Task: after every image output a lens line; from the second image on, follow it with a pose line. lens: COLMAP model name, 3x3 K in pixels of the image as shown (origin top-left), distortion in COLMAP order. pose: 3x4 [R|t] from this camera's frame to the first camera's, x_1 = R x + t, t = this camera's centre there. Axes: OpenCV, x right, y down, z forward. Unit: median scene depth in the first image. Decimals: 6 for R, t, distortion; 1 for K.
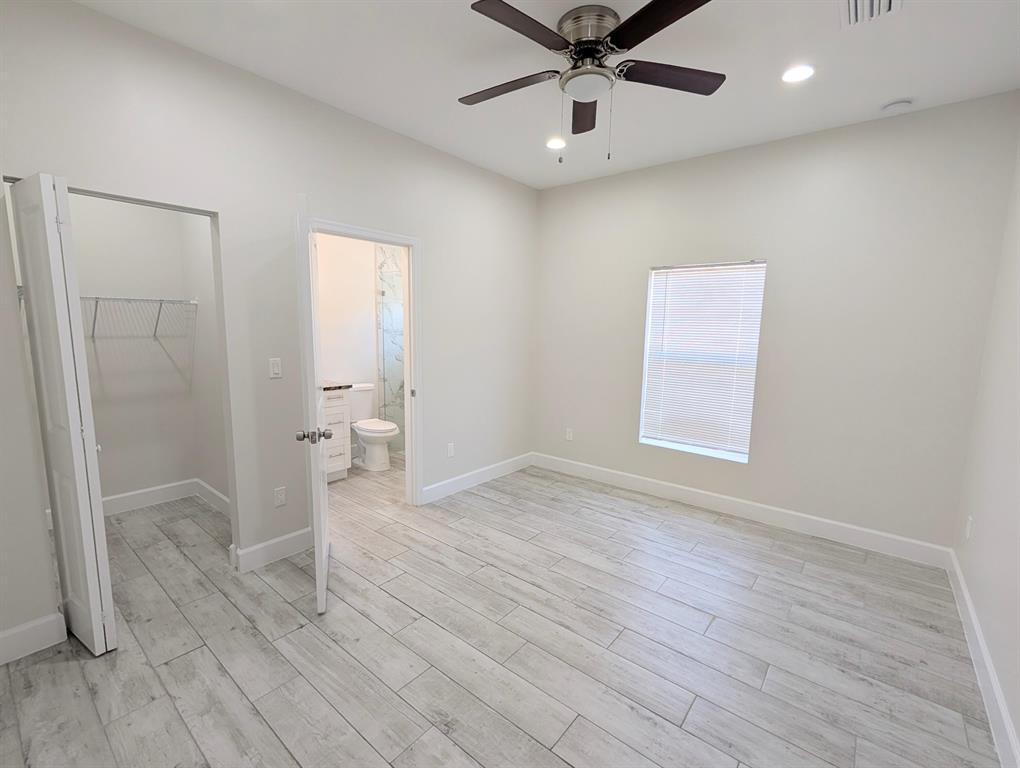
lens RADIAL K [[450.7, 0, 510.0], [0, 450.7, 384.0], [0, 0, 1]] dist [0.000630, 0.000275]
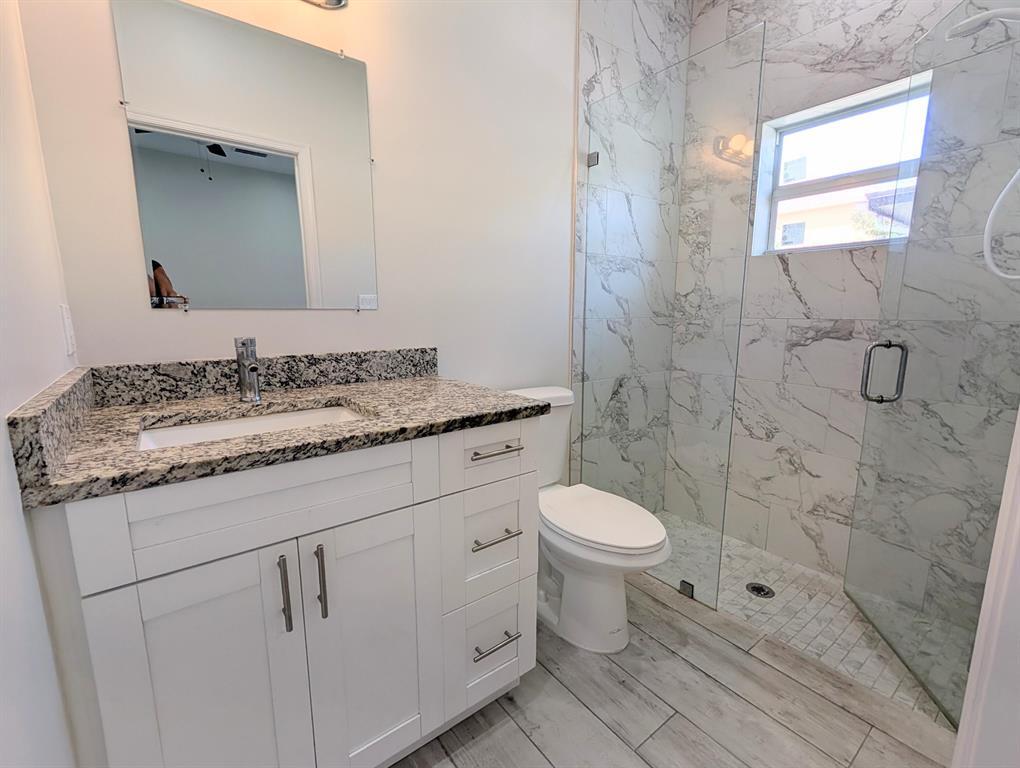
lens RADIAL K [[450.7, 0, 510.0], [0, 450.7, 384.0], [0, 0, 1]] dist [0.000630, 0.000275]
pose [[0.971931, 0.018335, -0.234551, -0.250466], [-0.012233, 0.999548, 0.027444, -0.013821], [0.234948, -0.023805, 0.971716, 0.585483]]
